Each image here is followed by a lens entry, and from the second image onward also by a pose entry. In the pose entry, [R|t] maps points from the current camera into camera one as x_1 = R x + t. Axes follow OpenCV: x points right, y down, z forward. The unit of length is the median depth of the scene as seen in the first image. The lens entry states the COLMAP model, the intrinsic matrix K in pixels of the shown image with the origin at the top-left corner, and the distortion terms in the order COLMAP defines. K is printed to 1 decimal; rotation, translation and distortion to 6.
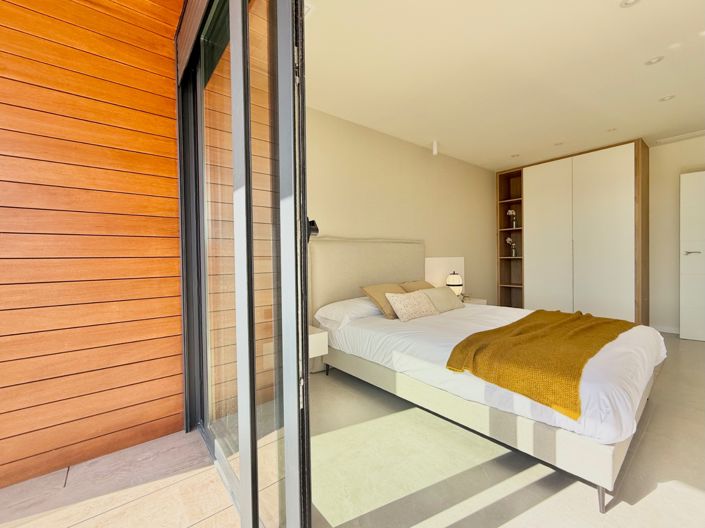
lens RADIAL K [[288.1, 0, 348.6], [0, 288.1, 265.2], [0, 0, 1]] dist [-0.003170, 0.000095]
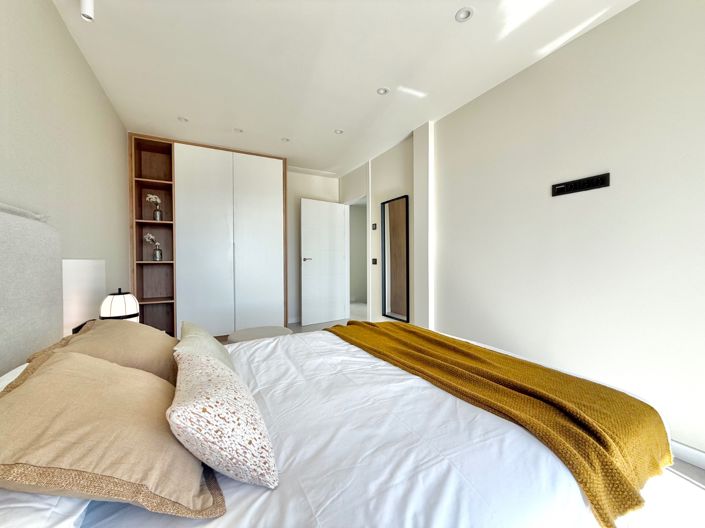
lens RADIAL K [[281.8, 0, 349.5], [0, 281.8, 263.2], [0, 0, 1]] dist [-0.000757, -0.000129]
pose [[0.180516, 0.006145, 0.983553, -0.056447], [0.021368, 0.999720, -0.010167, -0.012388], [-0.983340, 0.022852, 0.180334, 0.804938]]
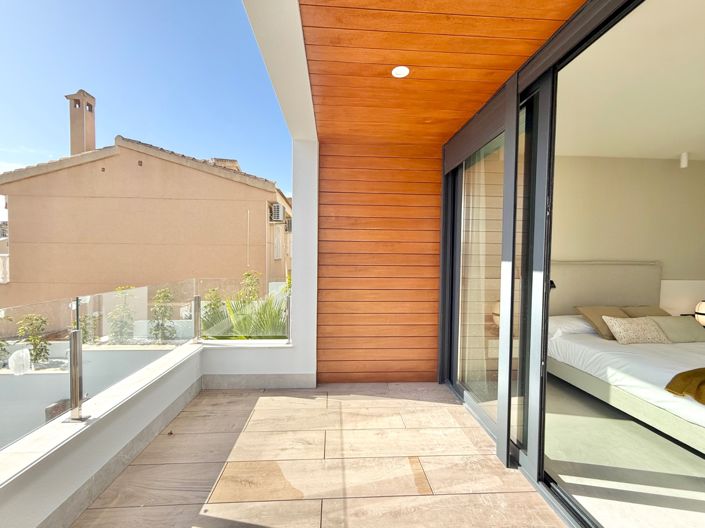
lens RADIAL K [[281.8, 0, 355.7], [0, 281.8, 263.3], [0, 0, 1]] dist [-0.000757, -0.000129]
pose [[0.823678, 0.040361, -0.565619, -0.051117], [-0.036925, 0.999164, 0.017526, -0.089824], [0.565854, 0.006450, 0.824480, -0.446011]]
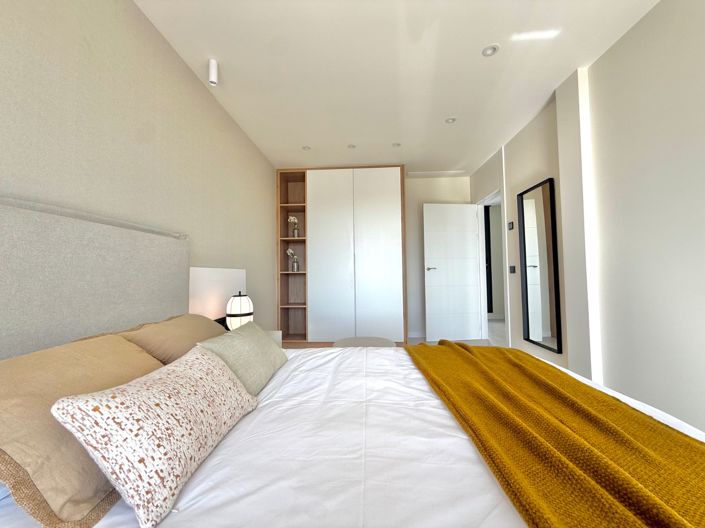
lens RADIAL K [[281.8, 0, 349.0], [0, 281.8, 262.7], [0, 0, 1]] dist [-0.000757, -0.000129]
pose [[0.657634, 0.040921, 0.752225, 0.108775], [0.016714, 0.997485, -0.068875, 0.009372], [-0.753152, 0.057867, 0.655296, 0.674340]]
